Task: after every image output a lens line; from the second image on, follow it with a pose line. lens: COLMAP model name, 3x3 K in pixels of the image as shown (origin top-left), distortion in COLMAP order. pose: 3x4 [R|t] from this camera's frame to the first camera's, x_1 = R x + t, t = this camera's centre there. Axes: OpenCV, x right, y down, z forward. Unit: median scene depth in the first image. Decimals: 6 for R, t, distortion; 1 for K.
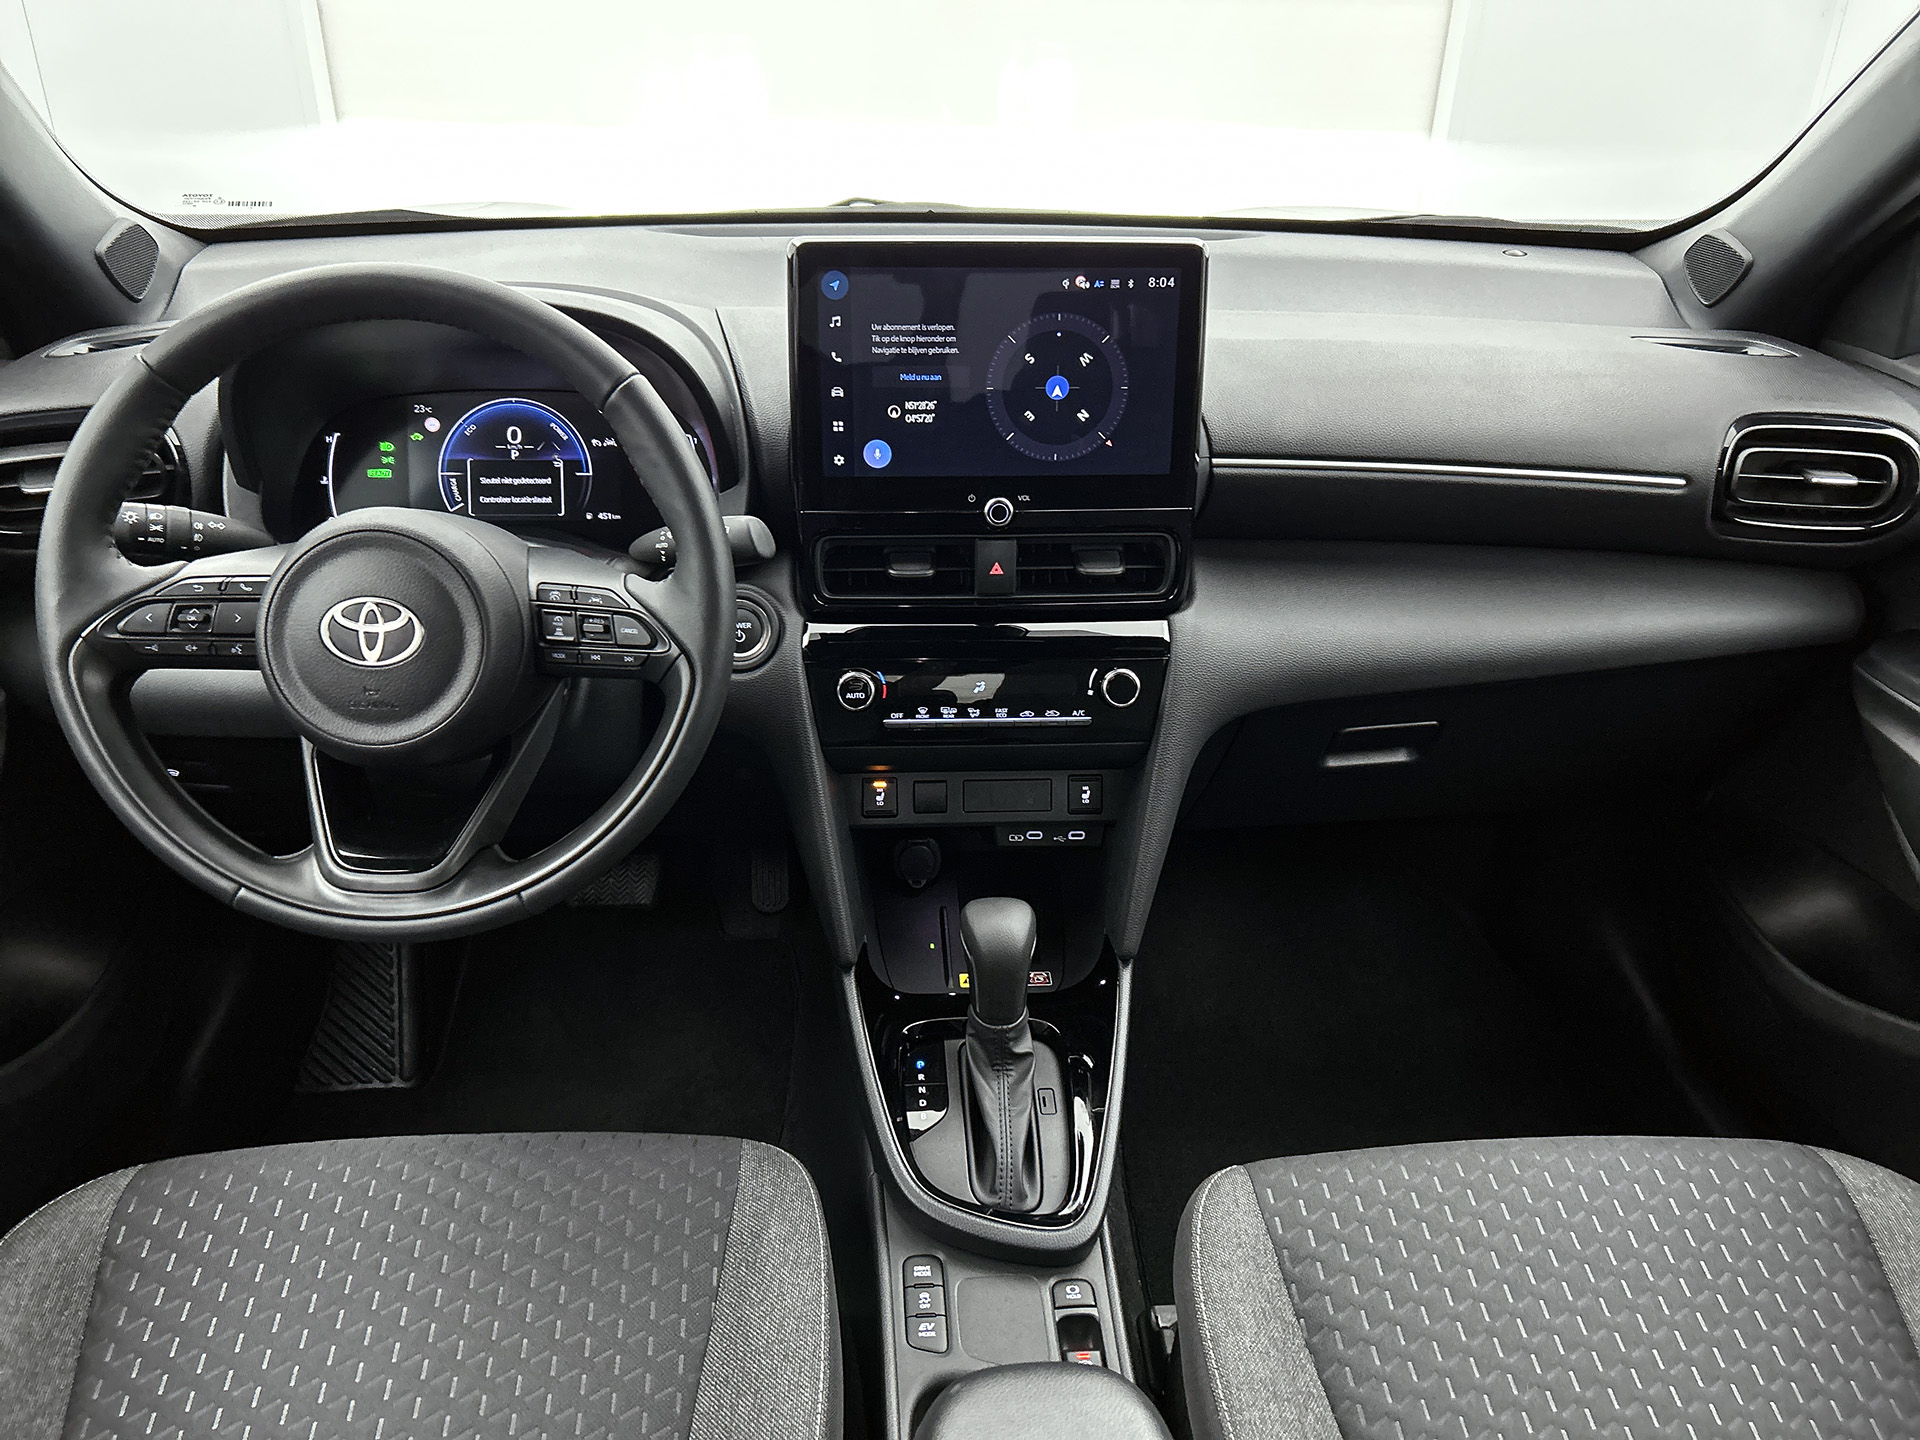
lens RADIAL K [[1470.7, 0, 946.1], [0, 1470.7, 731.1], [0, 0, 1]] dist [0.044527, -0.051066]
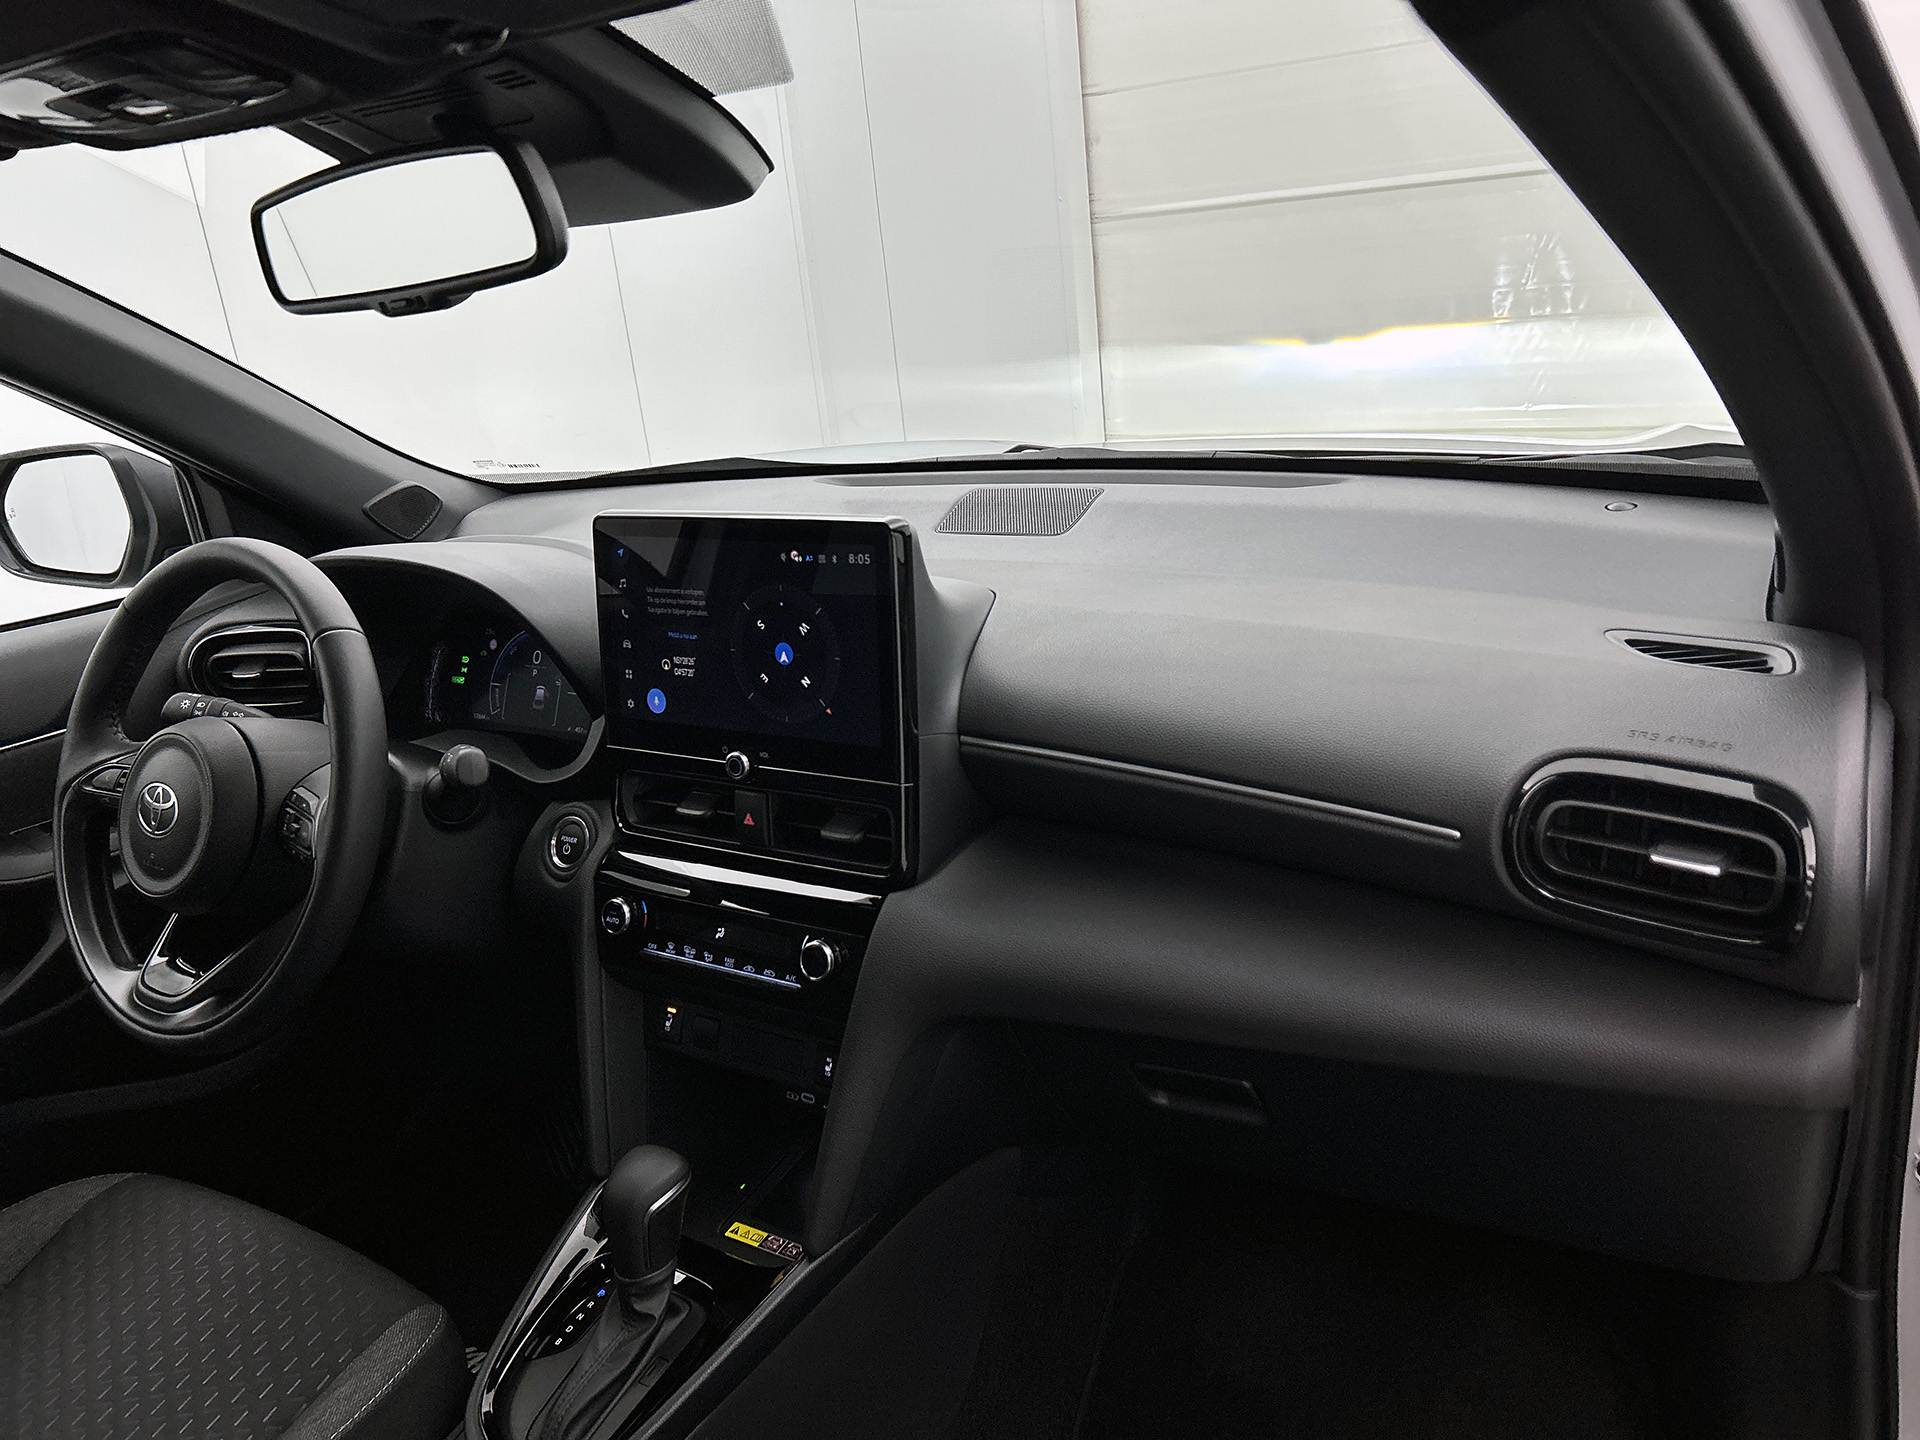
lens RADIAL K [[1470.7, 0, 942.4], [0, 1470.7, 672.2], [0, 0, 1]] dist [0.044527, -0.051066]
pose [[0.803134, 0.077179, -0.590778, 0.777185], [-0.165483, 0.981455, -0.096750, -0.141804], [0.572355, 0.175467, 0.801012, 0.252458]]
